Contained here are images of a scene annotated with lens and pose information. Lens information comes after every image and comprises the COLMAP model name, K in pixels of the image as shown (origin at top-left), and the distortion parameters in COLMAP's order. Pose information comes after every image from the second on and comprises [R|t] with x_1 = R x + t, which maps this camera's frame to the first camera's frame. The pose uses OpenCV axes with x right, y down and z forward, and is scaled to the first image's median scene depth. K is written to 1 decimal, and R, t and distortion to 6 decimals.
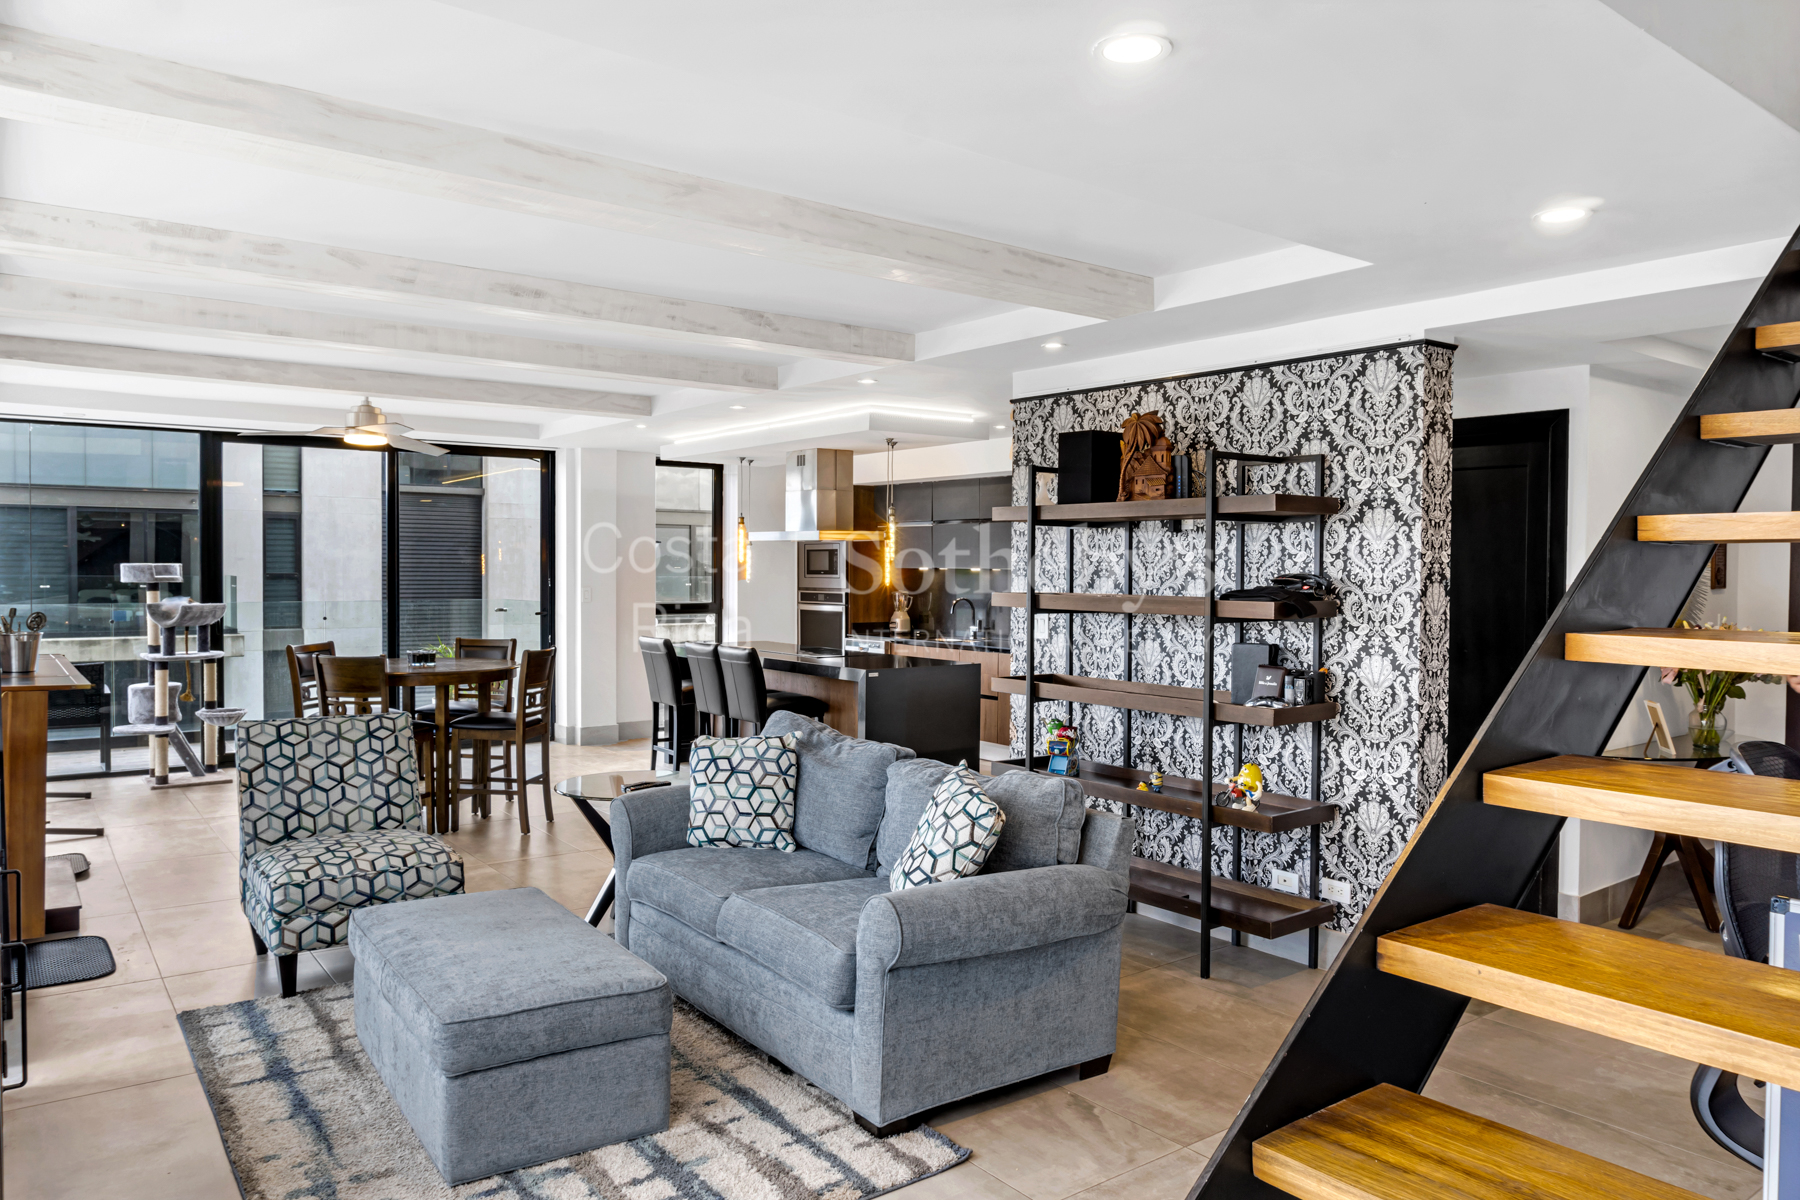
lens RADIAL K [[1212.4, 0, 905.8], [0, 1212.4, 590.4], [0, 0, 1]] dist [-0.002578, -0.001303]
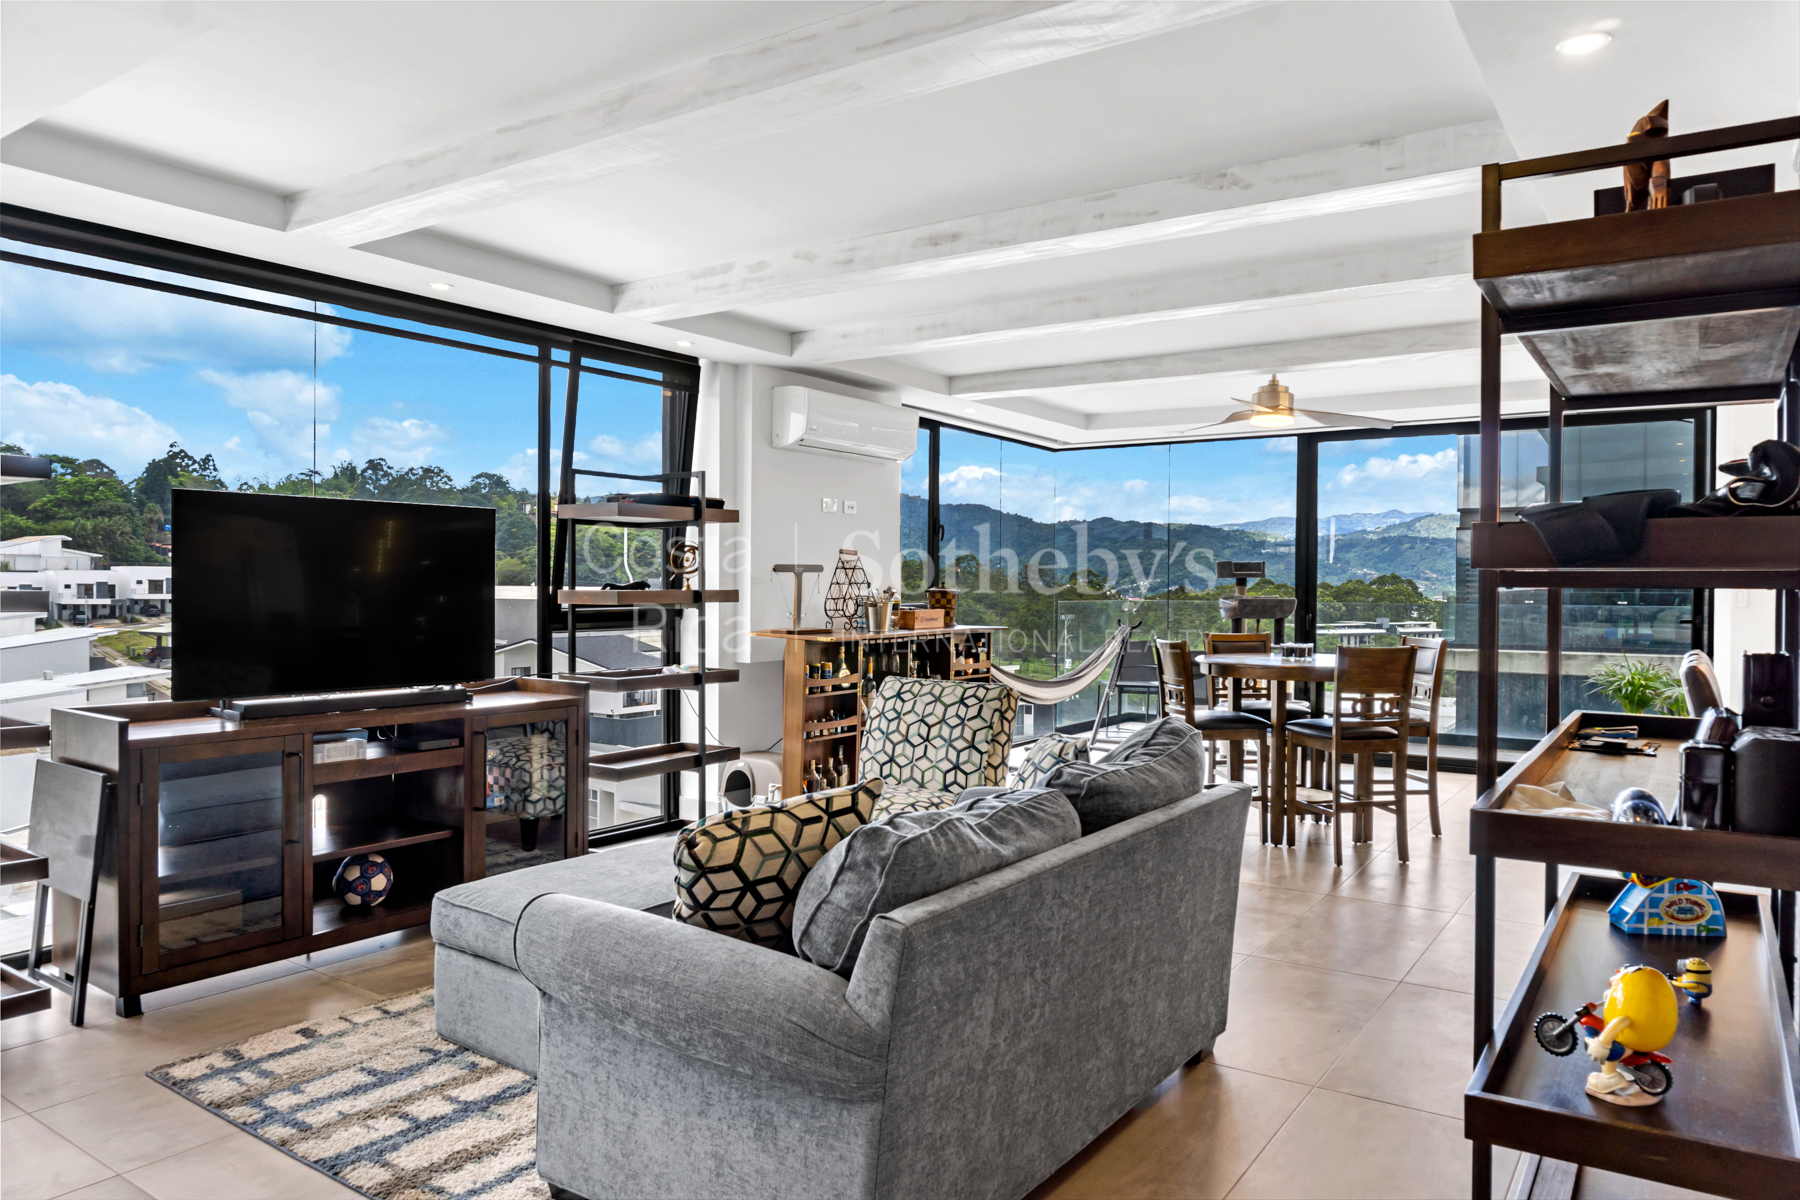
lens RADIAL K [[1212.4, 0, 899.3], [0, 1212.4, 597.7], [0, 0, 1]] dist [-0.002578, -0.001303]
pose [[0.321884, 0.006812, -0.946754, 0.533080], [-0.022799, 0.999740, -0.000558, 0.032645], [0.946504, 0.021765, 0.321956, 0.622242]]
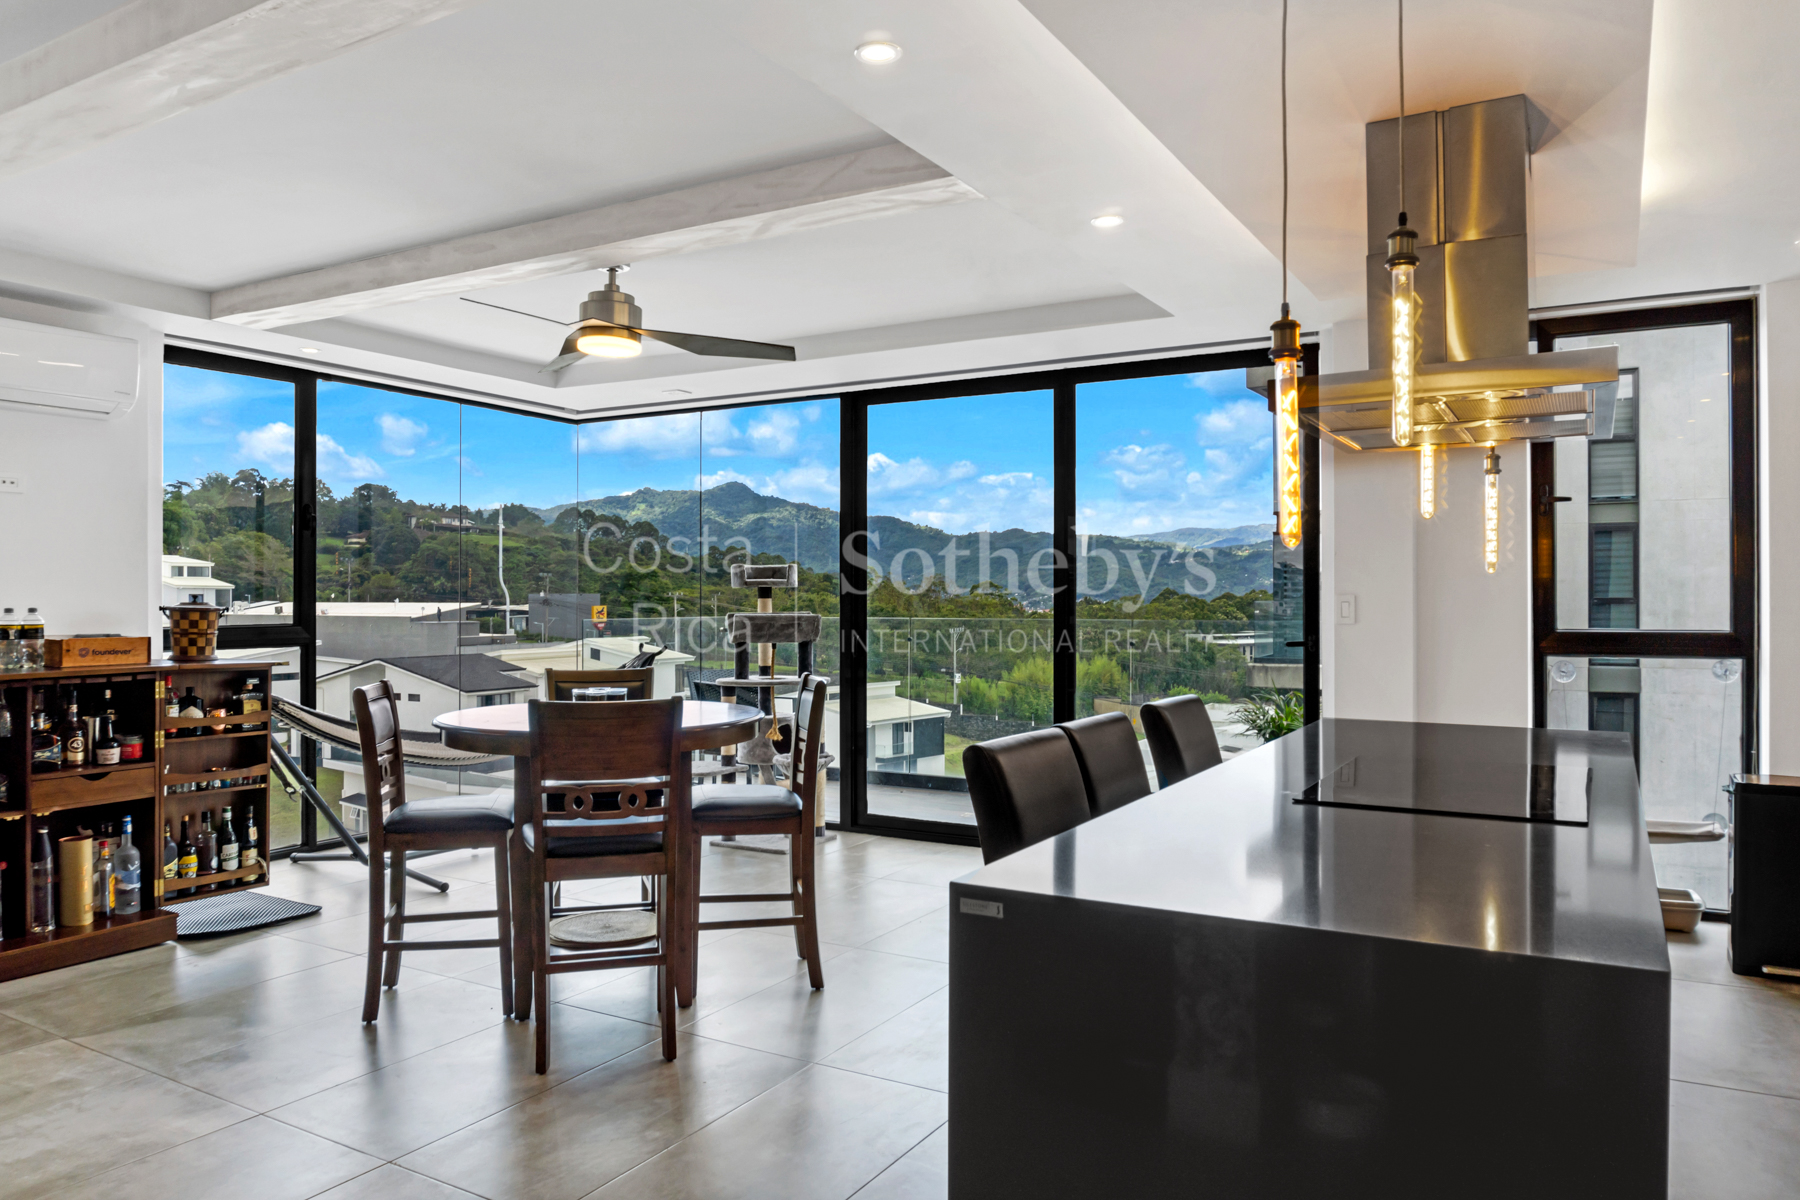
lens RADIAL K [[1212.4, 0, 903.6], [0, 1212.4, 598.3], [0, 0, 1]] dist [-0.002578, -0.001303]
pose [[0.381386, -0.004982, -0.924402, 0.277852], [-0.015318, 0.999814, -0.011708, 0.015427], [0.924289, 0.018625, 0.381239, 1.341192]]
